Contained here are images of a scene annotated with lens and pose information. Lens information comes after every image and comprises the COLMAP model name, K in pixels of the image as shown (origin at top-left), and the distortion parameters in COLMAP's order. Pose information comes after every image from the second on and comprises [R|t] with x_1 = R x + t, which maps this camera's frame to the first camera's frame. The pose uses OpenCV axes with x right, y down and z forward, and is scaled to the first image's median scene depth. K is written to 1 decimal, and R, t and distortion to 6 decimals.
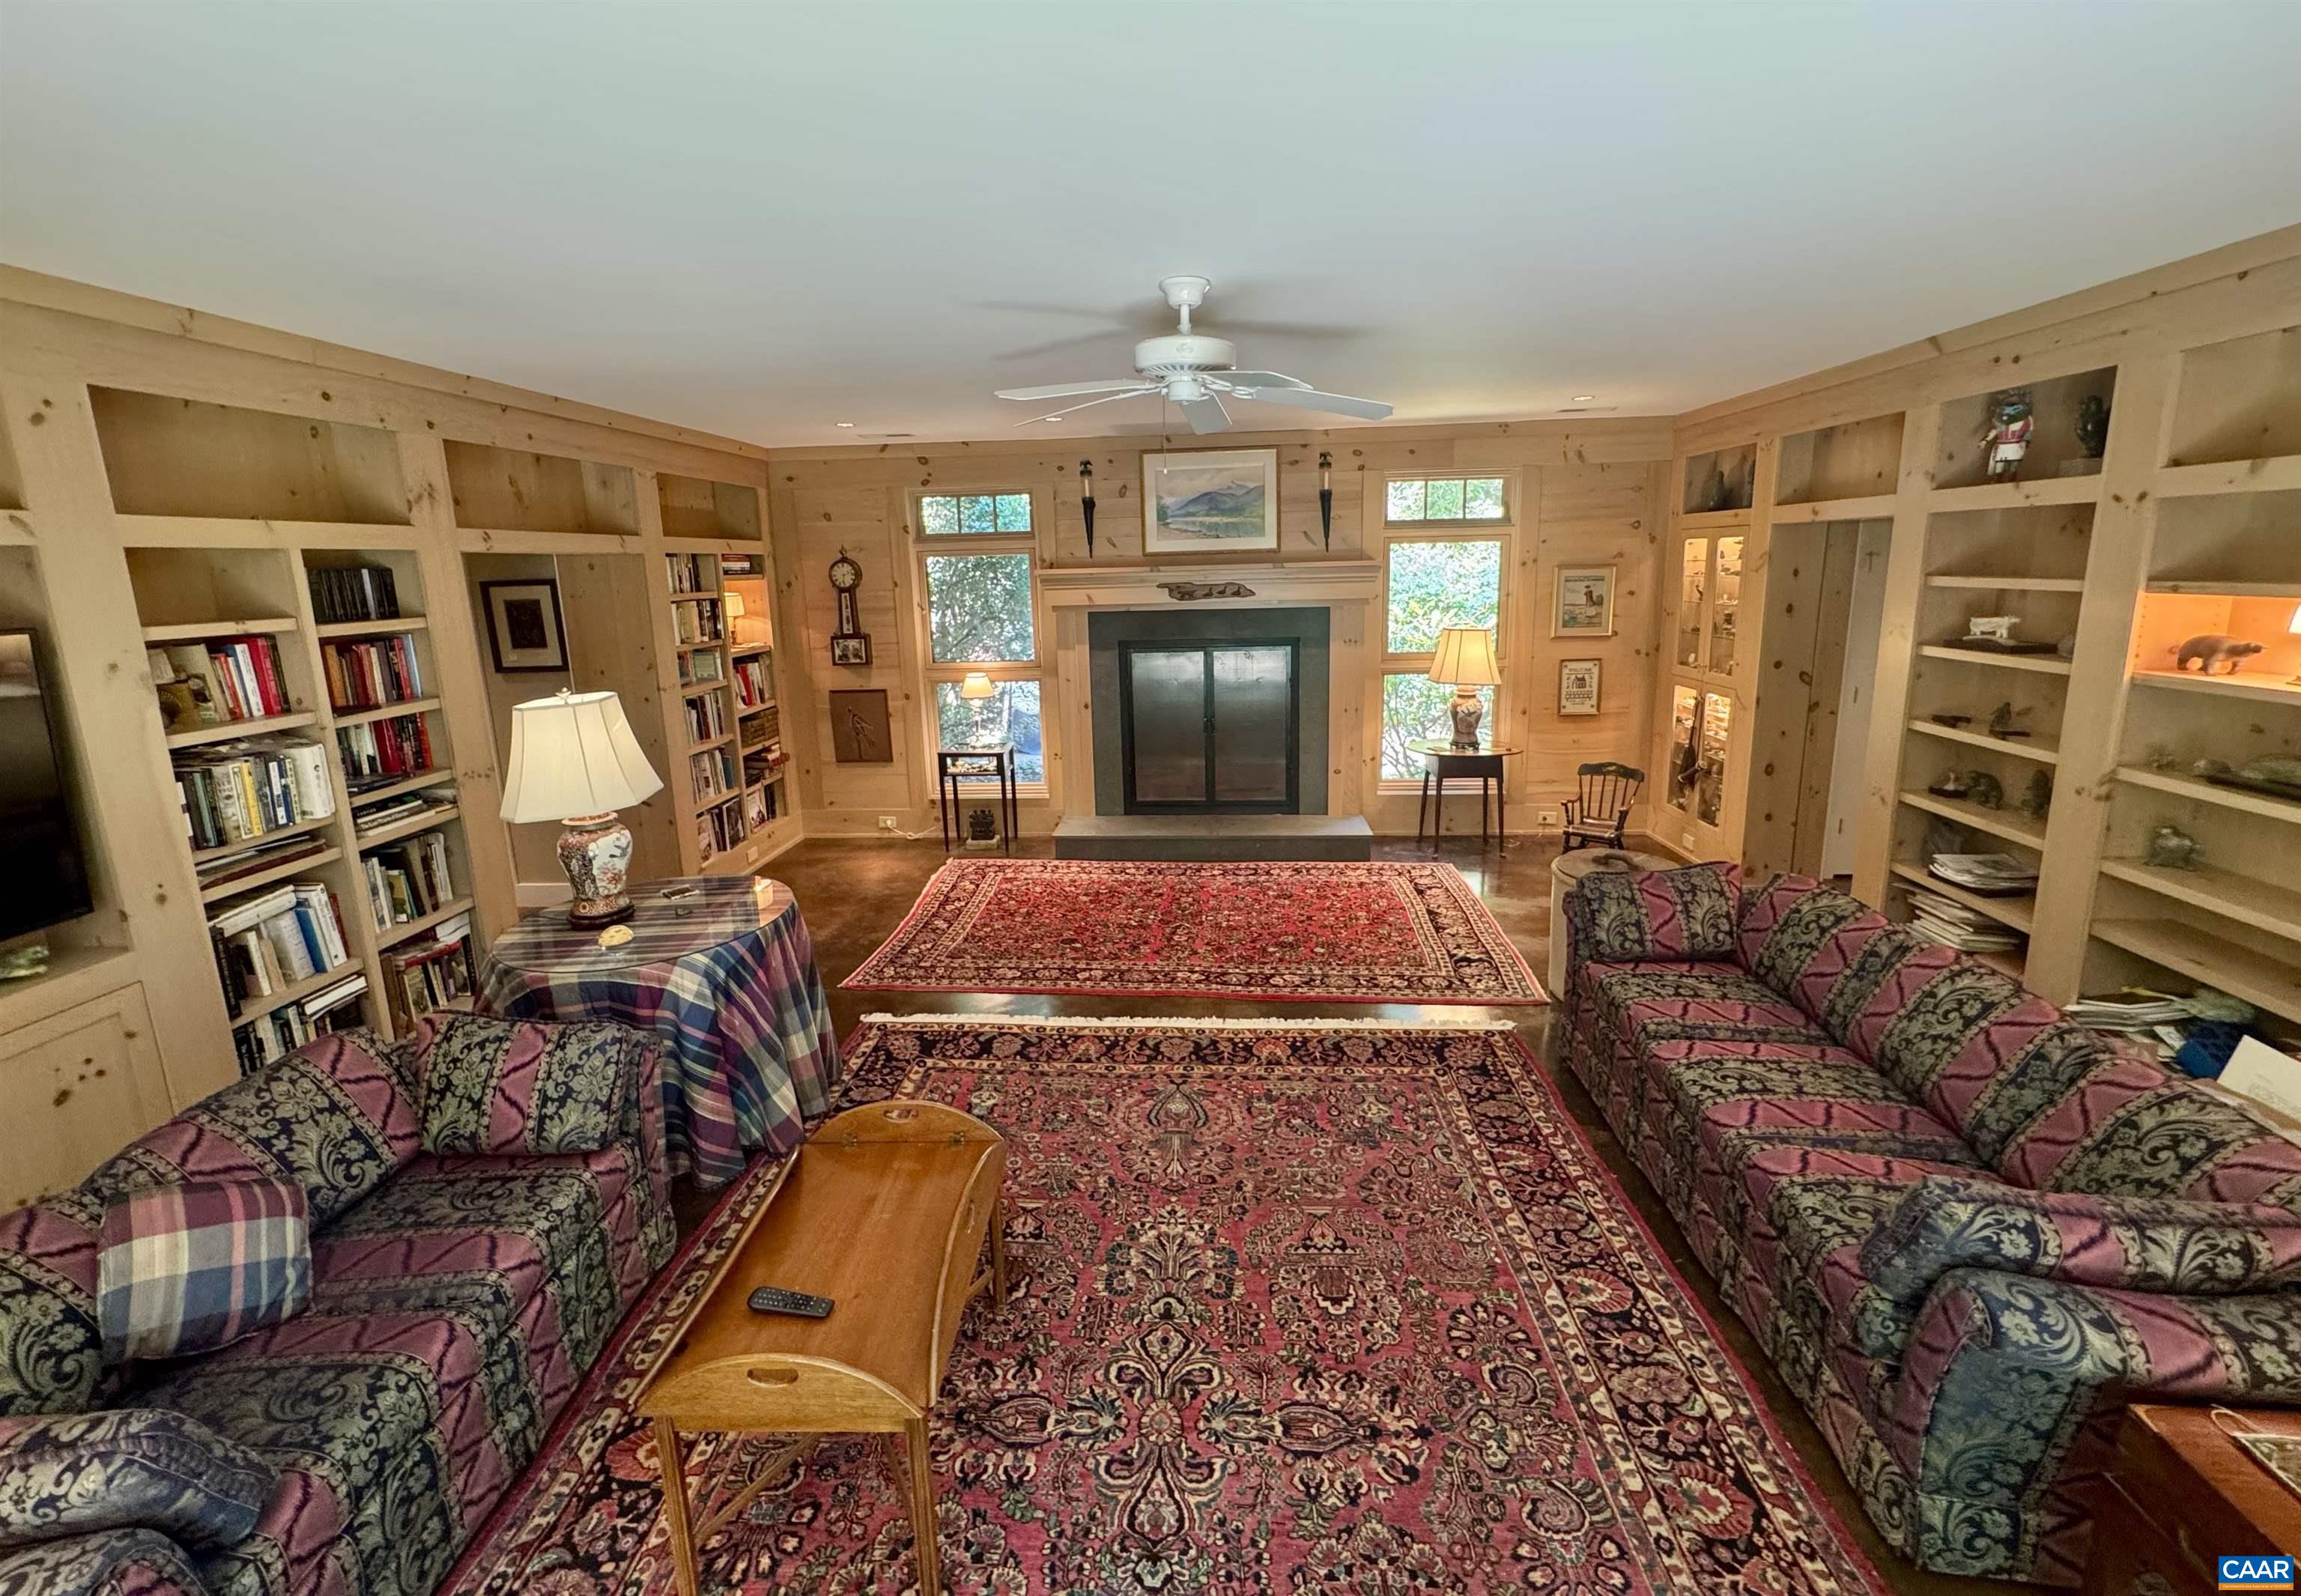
lens RADIAL K [[924.0, 0, 1127.8], [0, 924.0, 736.8], [0, 0, 1]] dist [-0.003146, 0.000388]
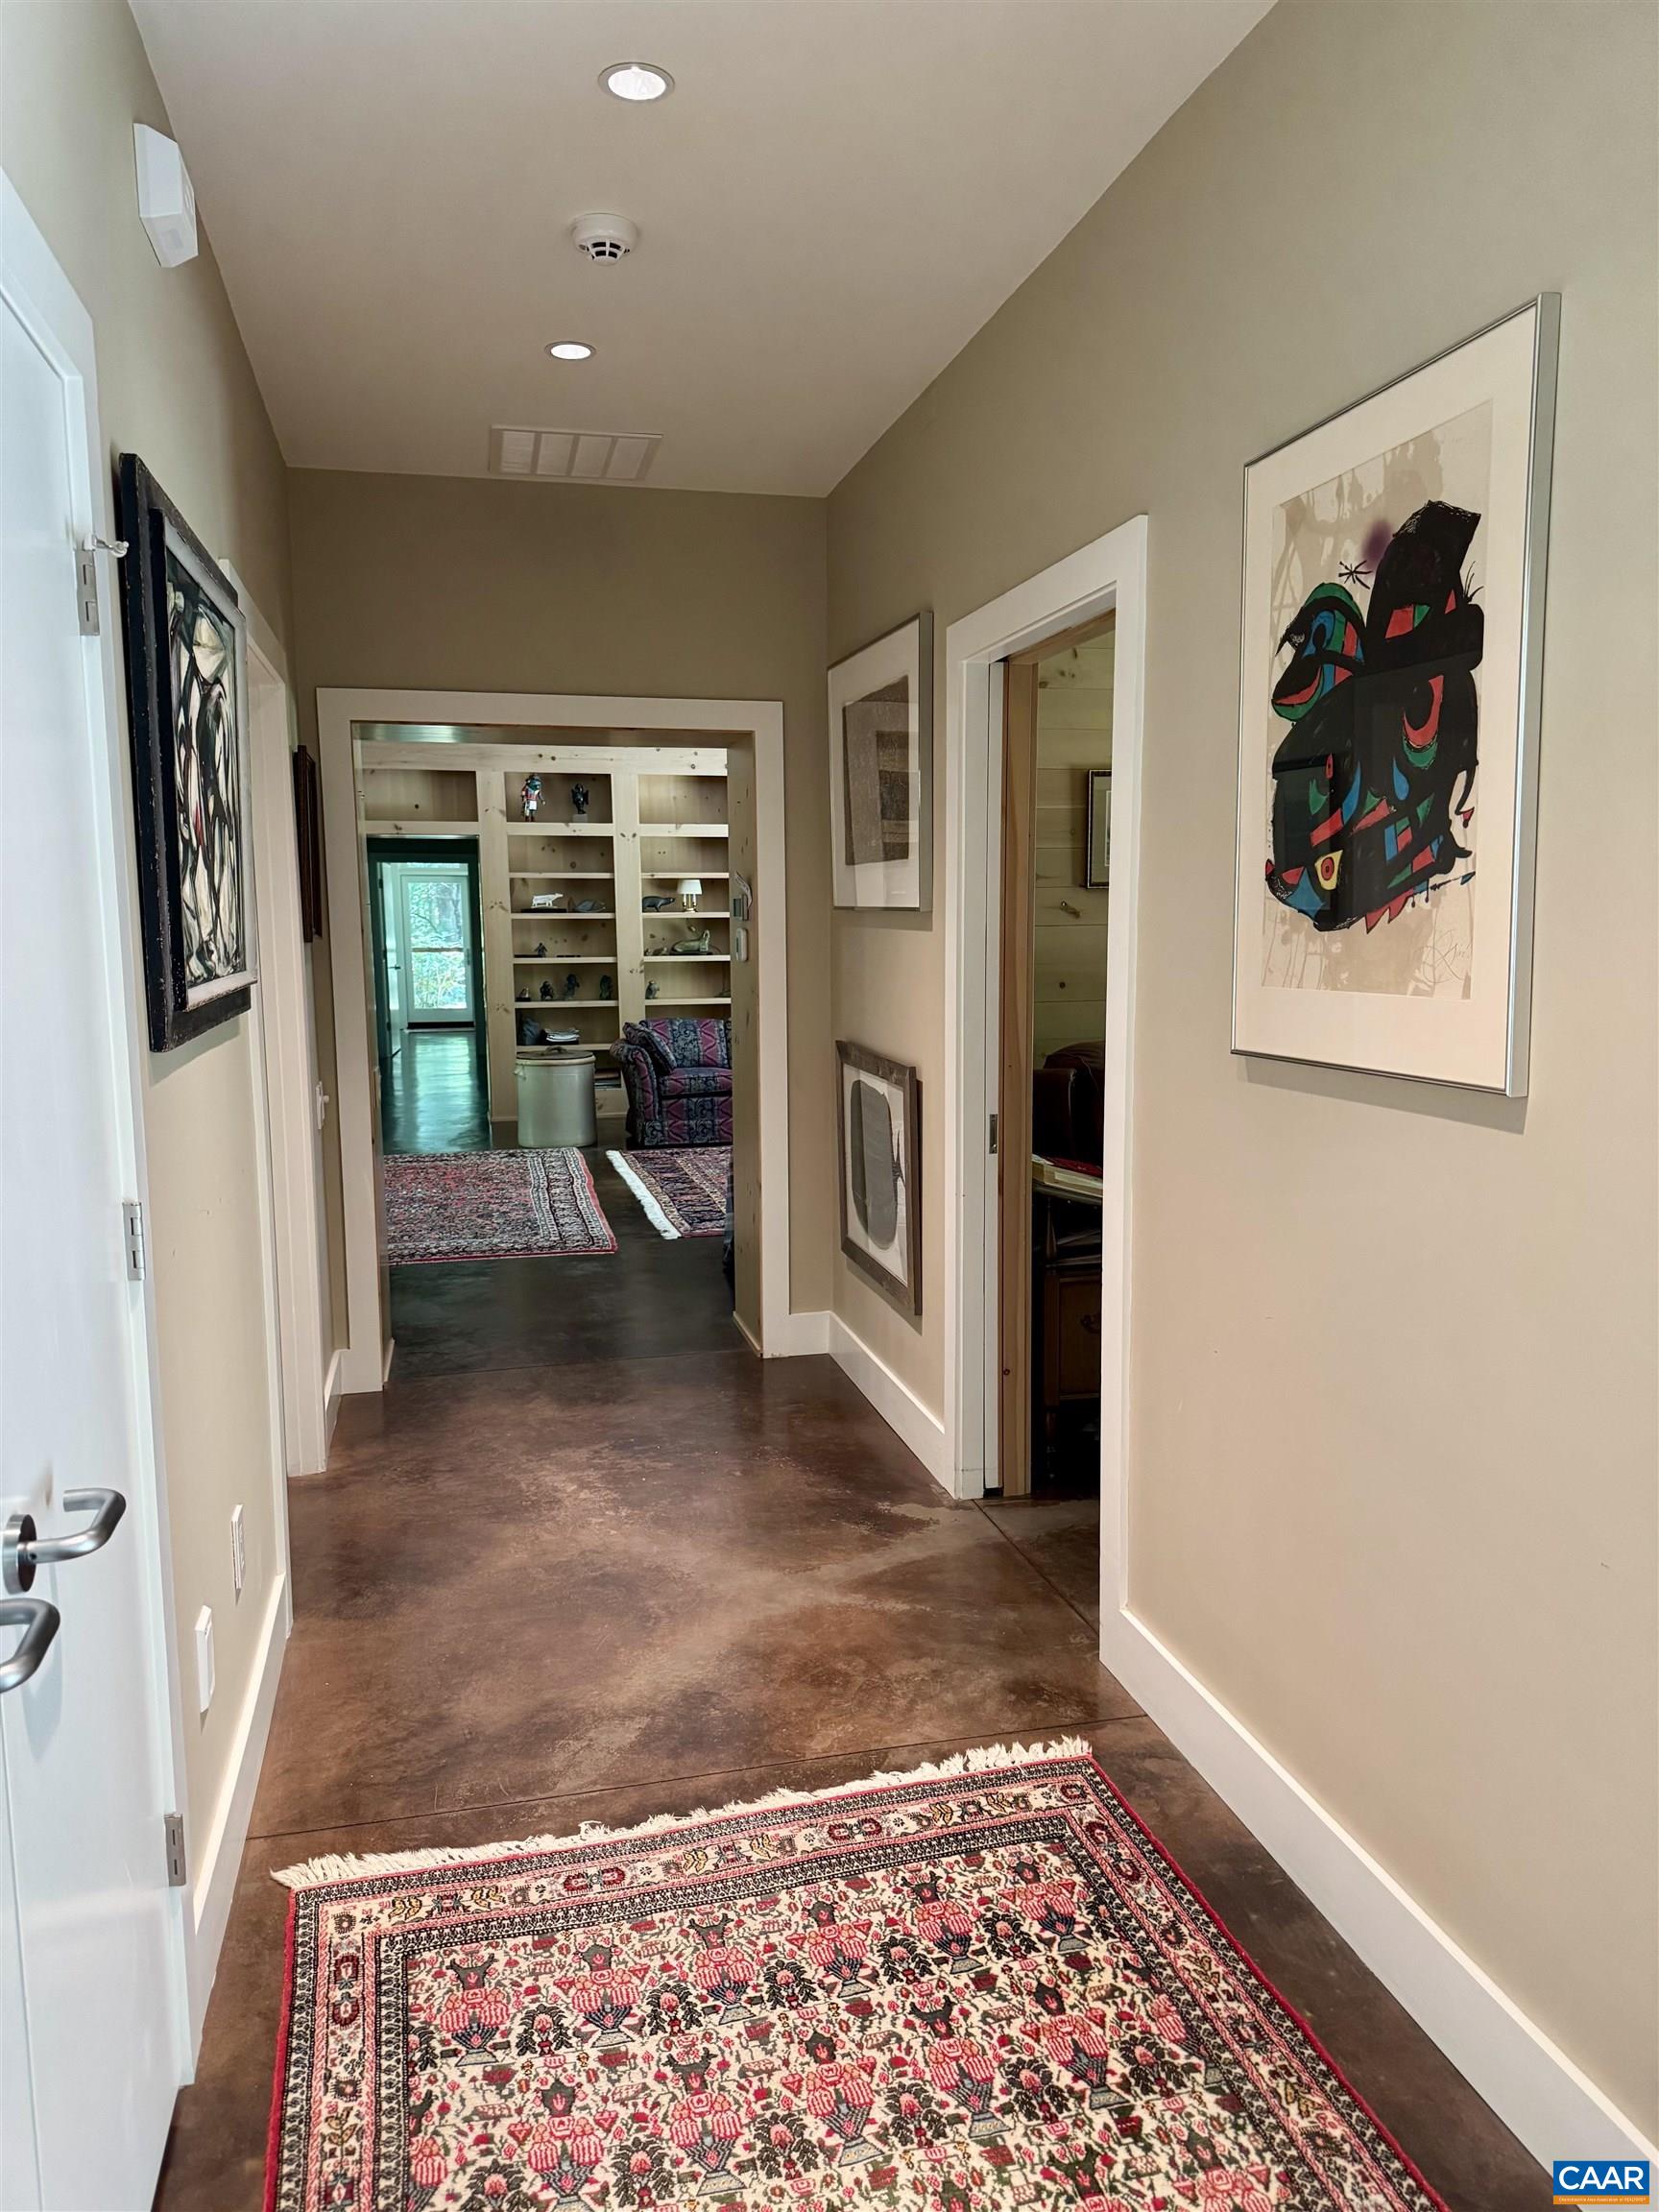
lens RADIAL K [[1547.7, 0, 836.5], [0, 1547.7, 1108.5], [0, 0, 1]] dist [0.009995, -0.000774]
pose [[-0.337623, -0.082484, 0.937660, -1.817042], [0.188526, 0.970043, 0.153215, -0.066086], [-0.922208, 0.228503, -0.311958, 1.268894]]
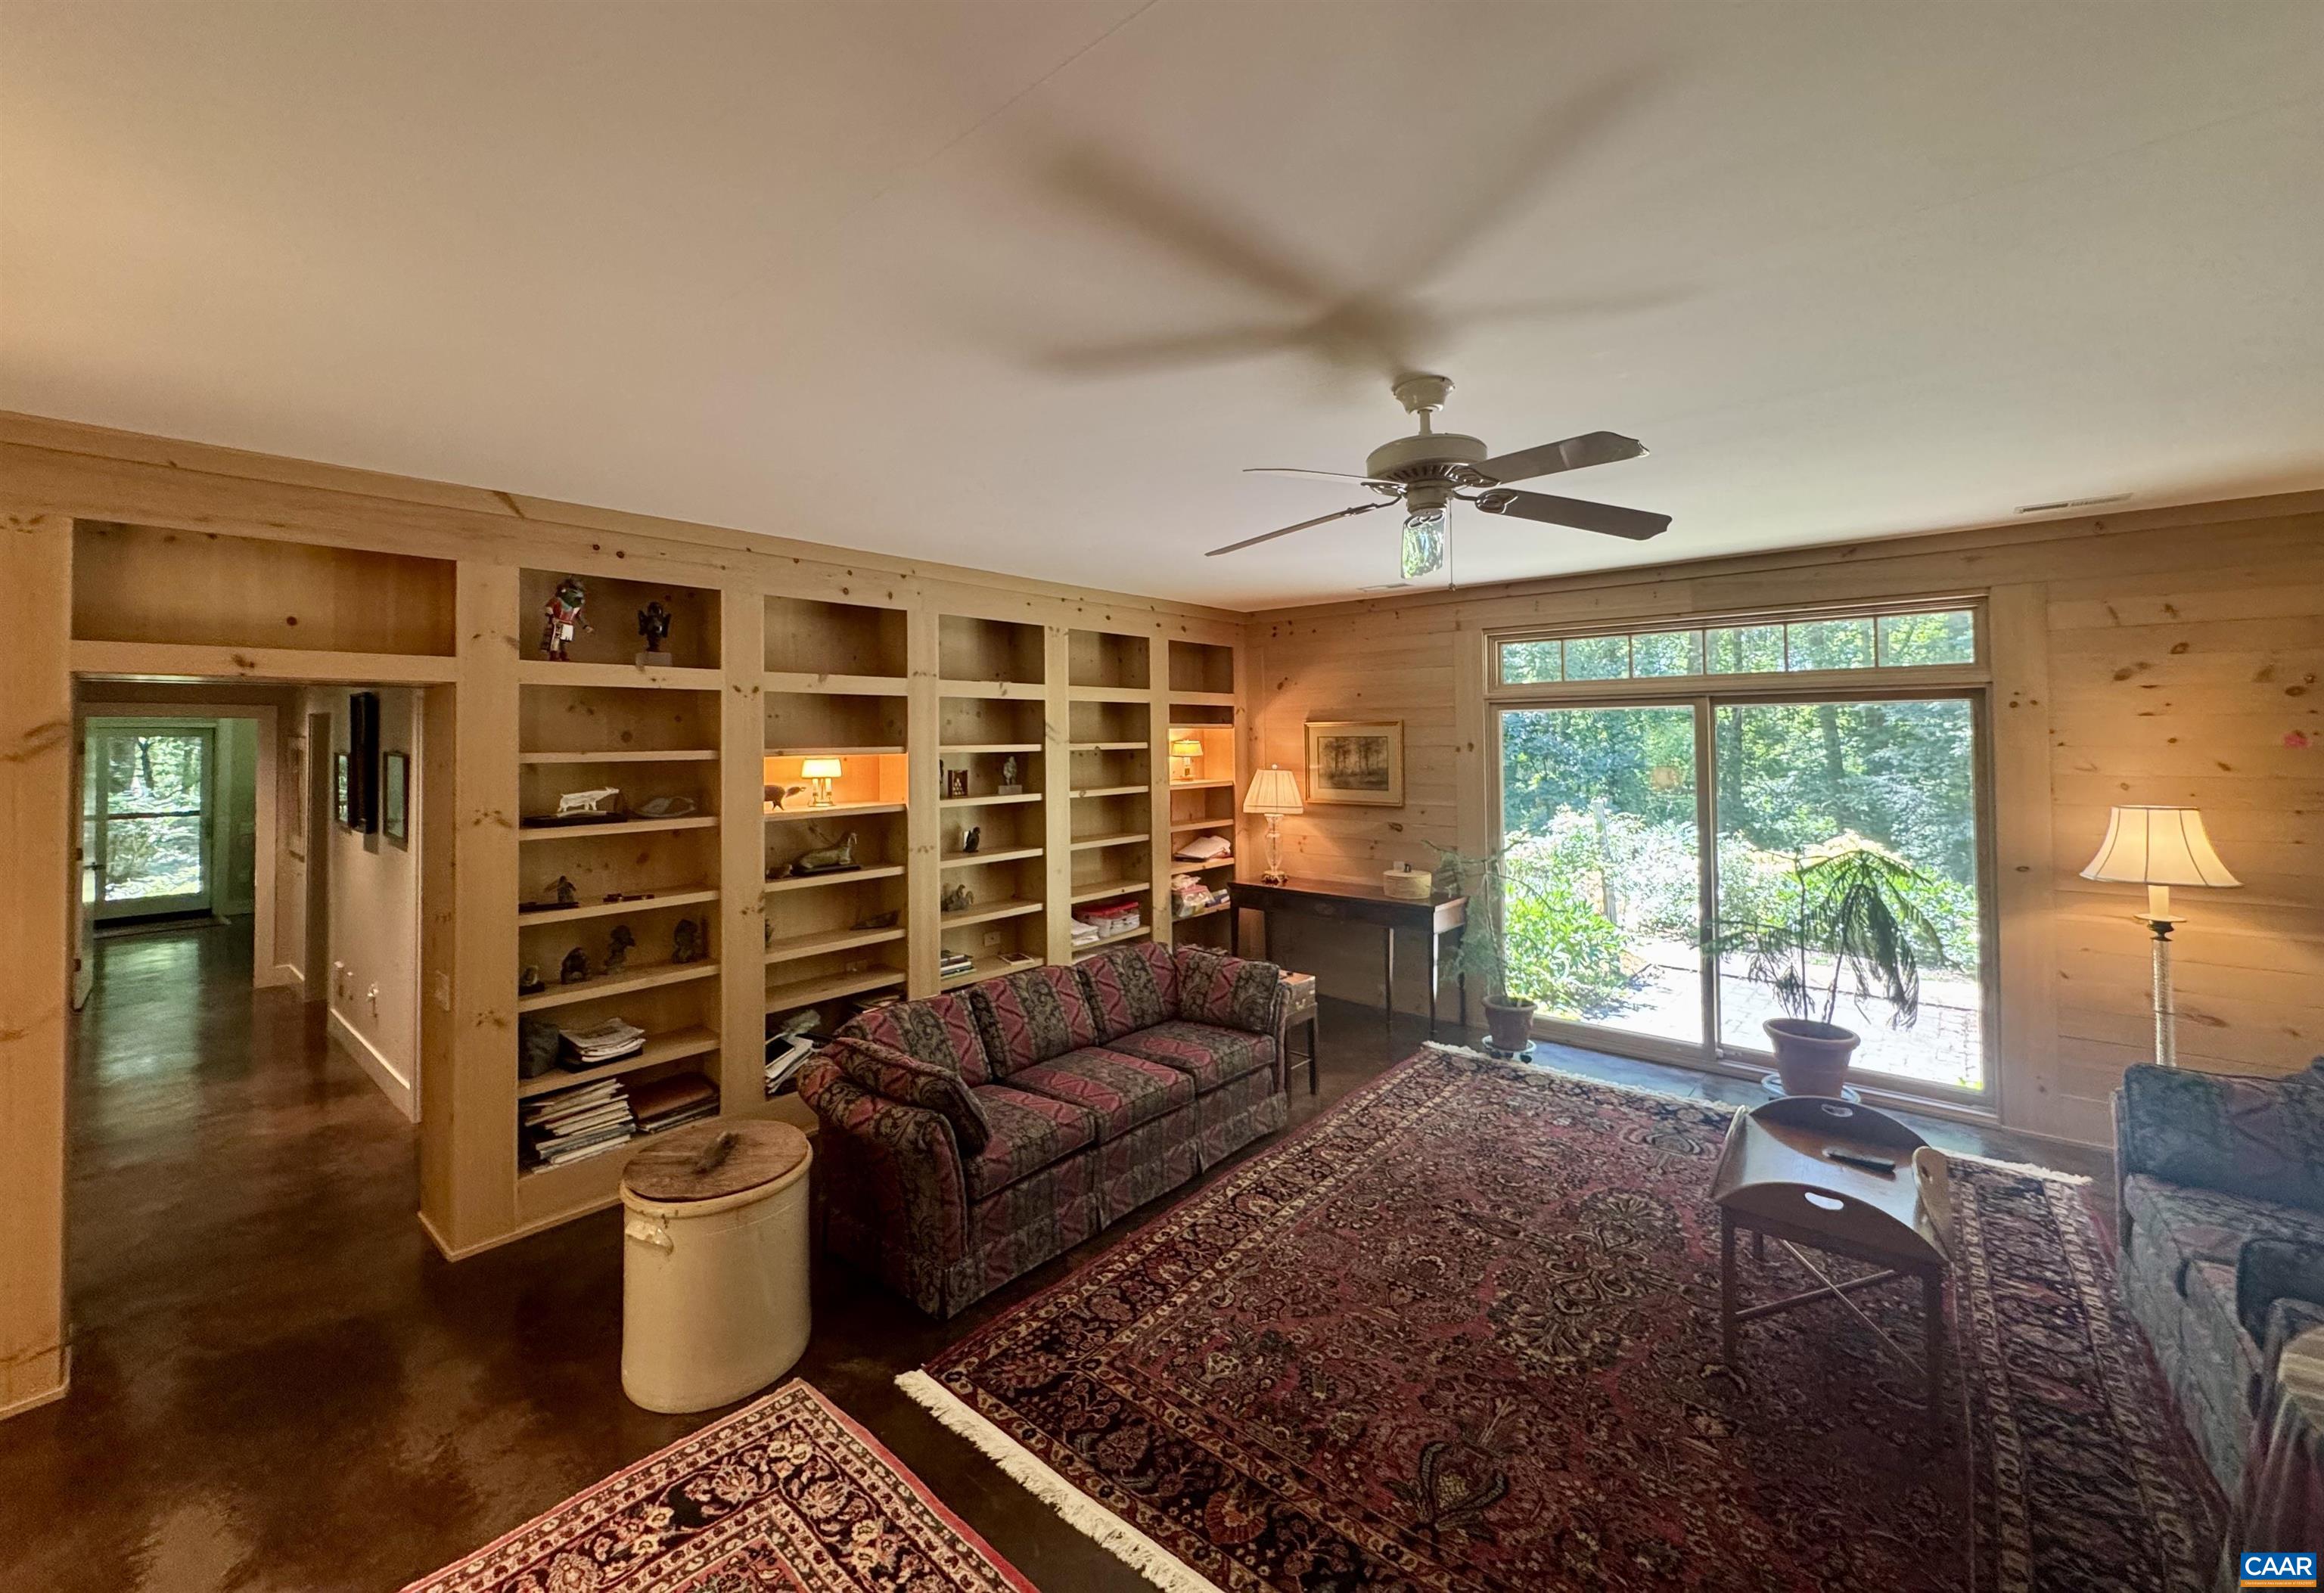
lens RADIAL K [[941.6, 0, 1165.1], [0, 941.6, 698.6], [0, 0, 1]] dist [0.000281, -0.000213]
pose [[-0.820788, 0.057038, 0.568379, -0.152264], [0.136493, 0.985764, 0.098183, -0.203884], [-0.554687, 0.158167, -0.816888, 1.230507]]
